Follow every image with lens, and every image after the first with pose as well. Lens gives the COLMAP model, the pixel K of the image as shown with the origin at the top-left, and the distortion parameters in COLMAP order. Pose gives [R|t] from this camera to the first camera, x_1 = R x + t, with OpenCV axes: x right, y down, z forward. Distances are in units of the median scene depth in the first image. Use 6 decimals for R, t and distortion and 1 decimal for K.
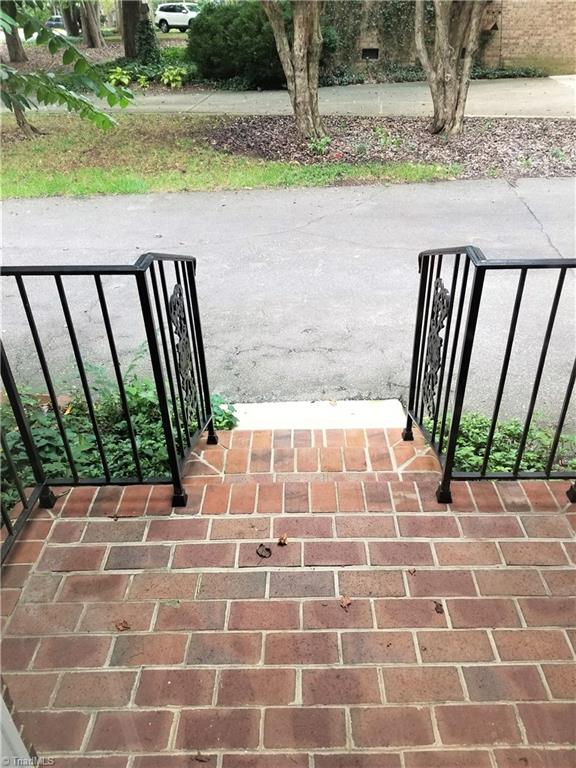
lens RADIAL K [[603.5, 0, 289.3], [0, 603.5, 384.4], [0, 0, 1]] dist [0.009408, -0.022389]
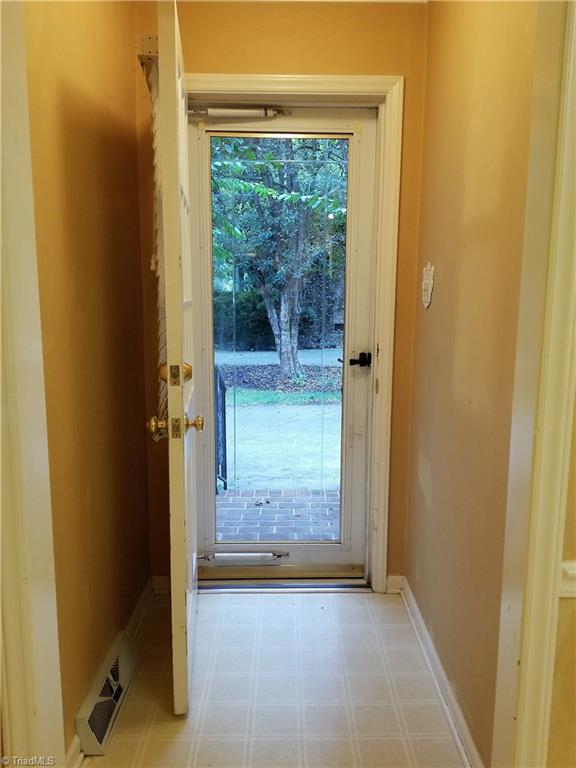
lens RADIAL K [[603.5, 0, 288.7], [0, 603.5, 384.4], [0, 0, 1]] dist [0.009408, -0.022389]
pose [[0.999407, 0.027016, 0.021335, 0.000919], [-0.016053, 0.914004, -0.405388, 0.146829], [-0.030452, 0.404805, 0.913896, -0.201225]]
